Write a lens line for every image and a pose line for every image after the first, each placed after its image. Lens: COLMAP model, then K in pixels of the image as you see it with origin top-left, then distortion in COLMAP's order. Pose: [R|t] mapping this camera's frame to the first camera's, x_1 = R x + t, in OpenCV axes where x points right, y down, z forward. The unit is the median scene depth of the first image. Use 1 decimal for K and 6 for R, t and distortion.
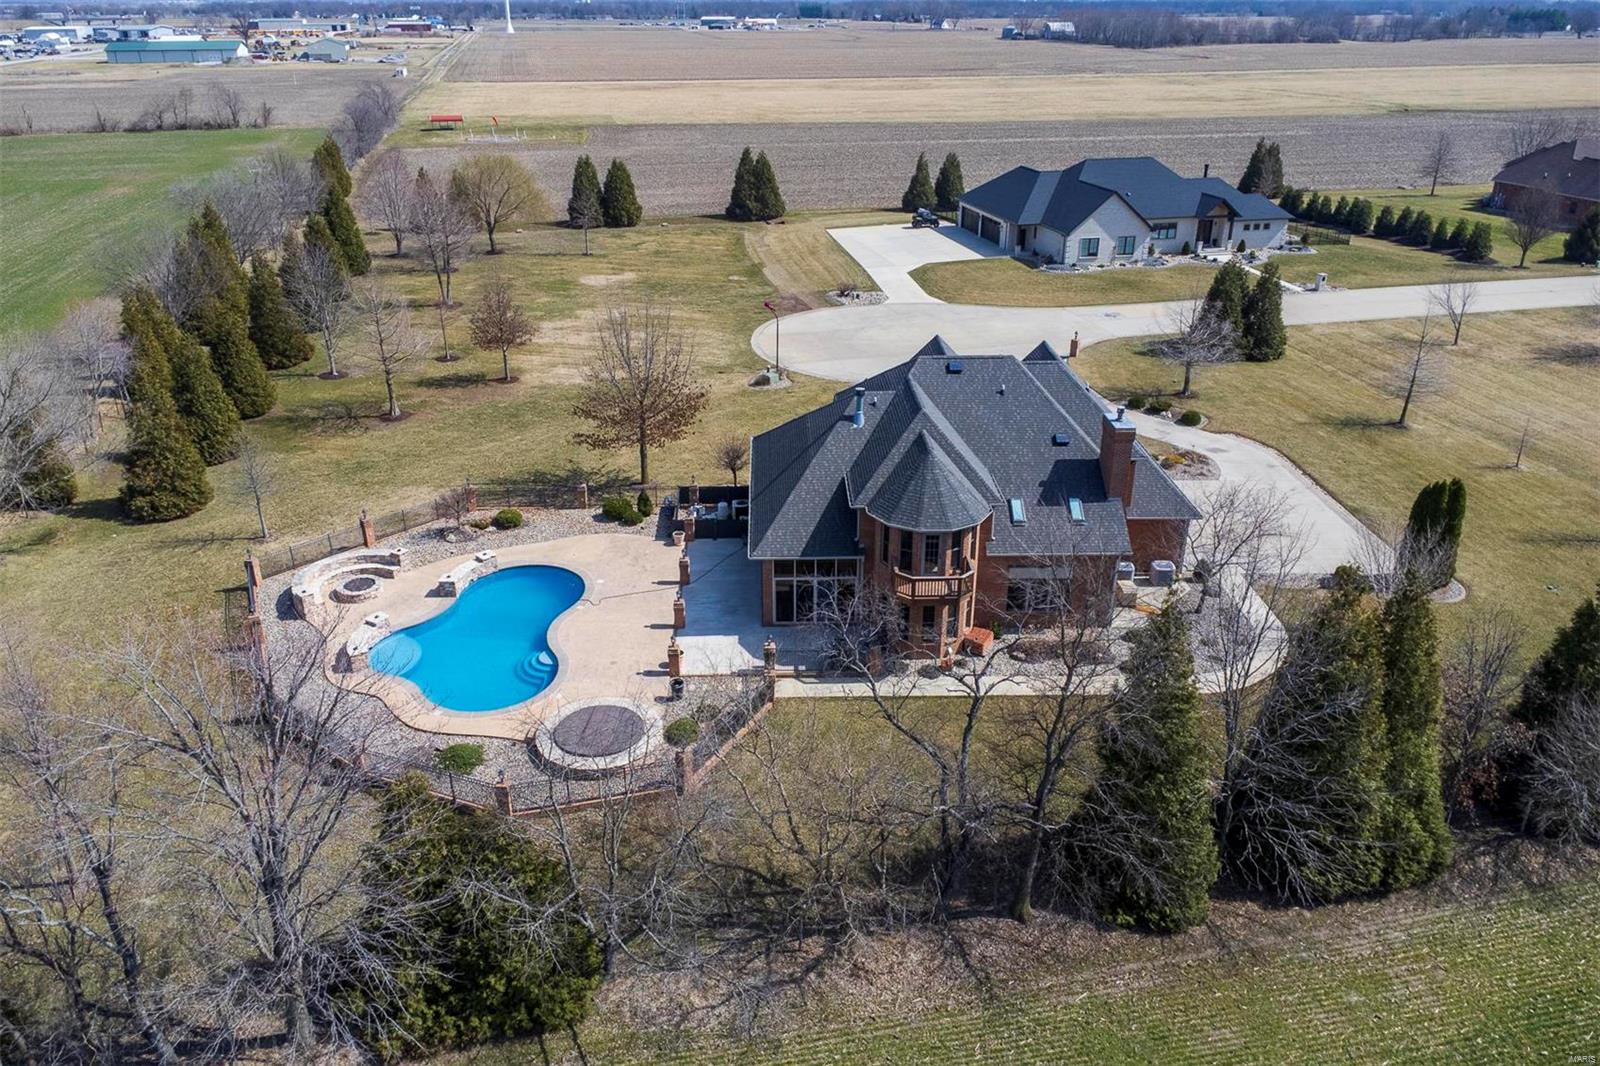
lens RADIAL K [[1145.7, 0, 800.0], [0, 1145.7, 533.0], [0, 0, 1]] dist [0.000475, -0.001502]
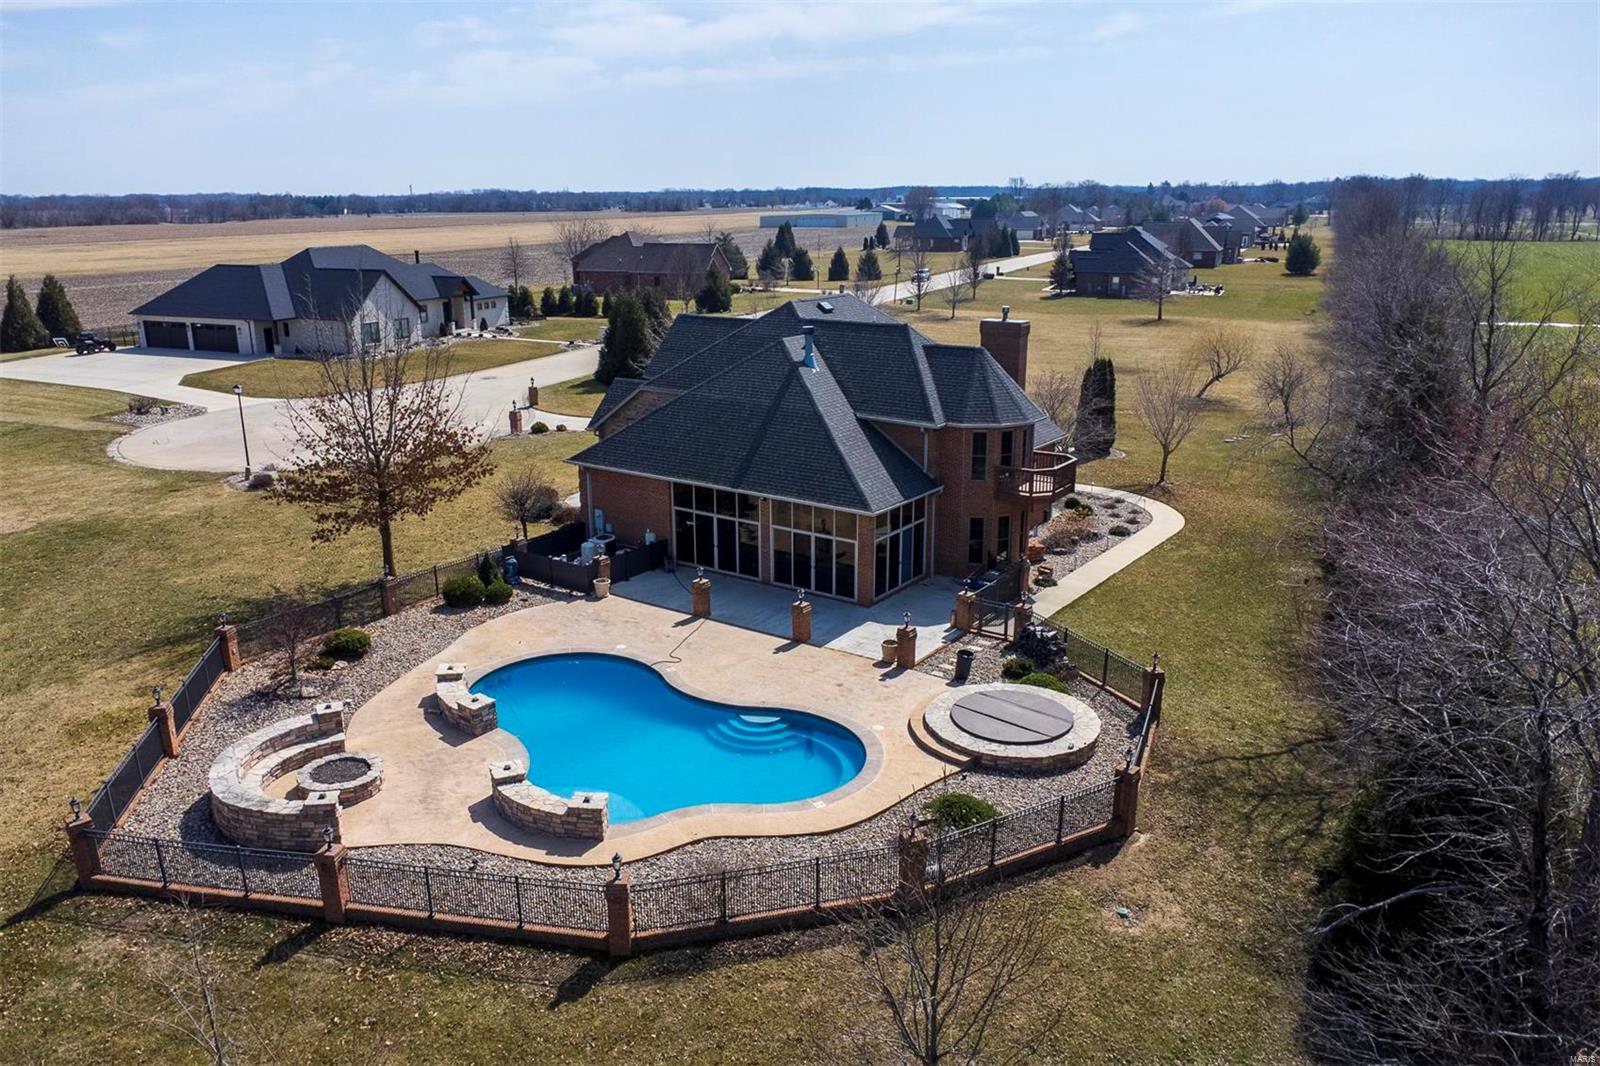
lens RADIAL K [[1176.2, 0, 800.0], [0, 1176.2, 533.0], [0, 0, 1]] dist [-0.001825, 0.001375]
pose [[0.603720, -0.224147, 0.765036, -0.518410], [0.339546, 0.940559, 0.007623, 0.007861], [-0.721270, 0.255162, 0.643943, 0.379199]]
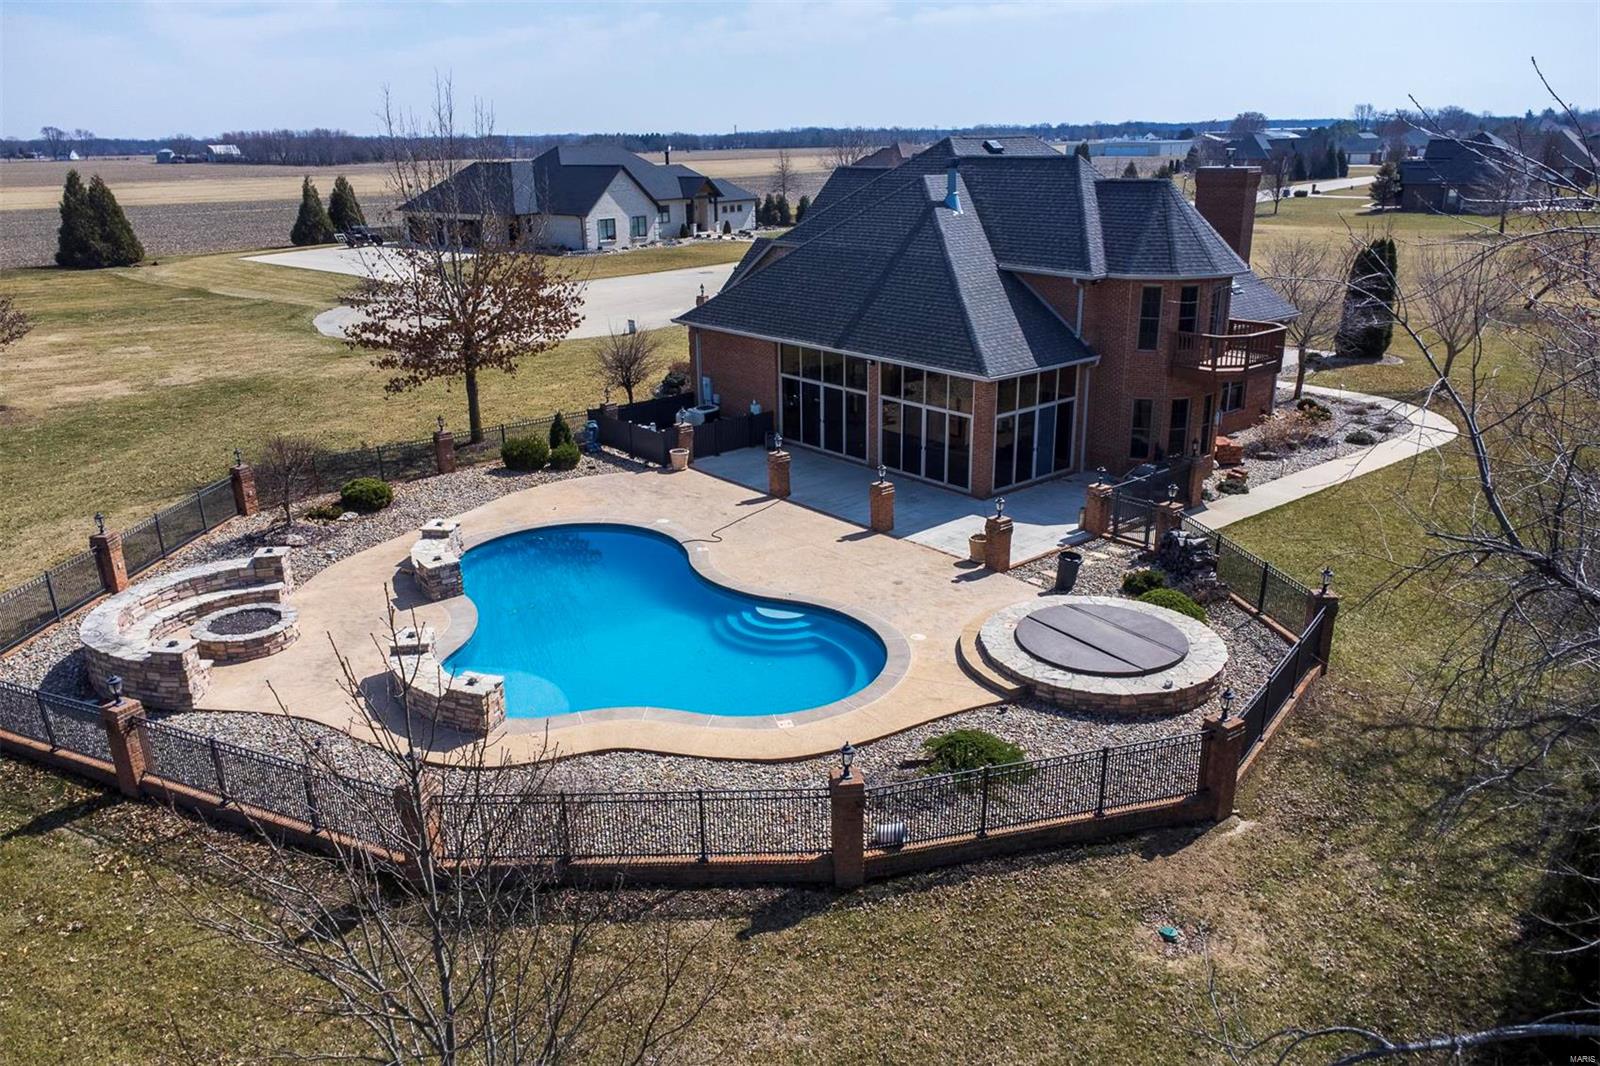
lens RADIAL K [[1162.1, 0, 800.0], [0, 1162.1, 533.0], [0, 0, 1]] dist [0.004394, -0.000499]
pose [[0.784290, -0.214286, 0.582212, -0.377988], [0.275650, 0.961097, -0.017589, 0.063305], [-0.555793, 0.174281, 0.812847, 0.409624]]
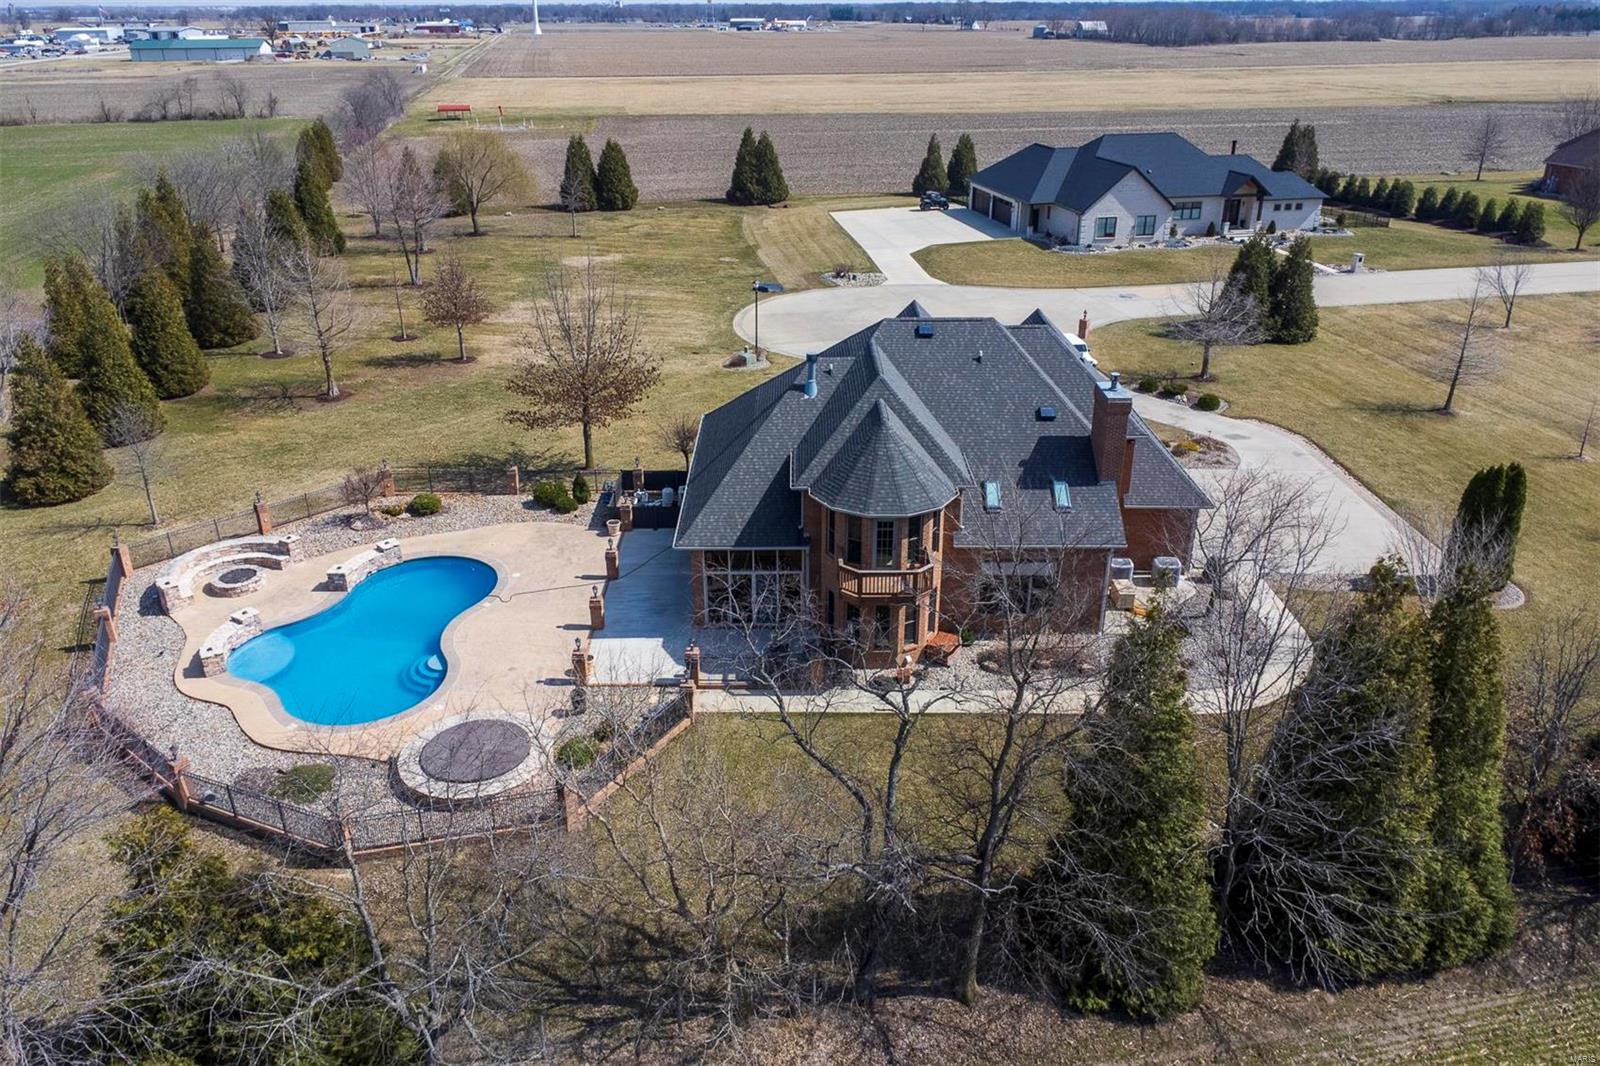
lens RADIAL K [[1148.5, 0, 796.1], [0, 1148.5, 535.7], [0, 0, 1]] dist [0.000003, 0.000530]
pose [[0.999589, 0.008002, -0.027515, 0.051691], [-0.008057, 0.999966, -0.001903, 0.010057], [0.027499, 0.002124, 0.999620, 0.108824]]
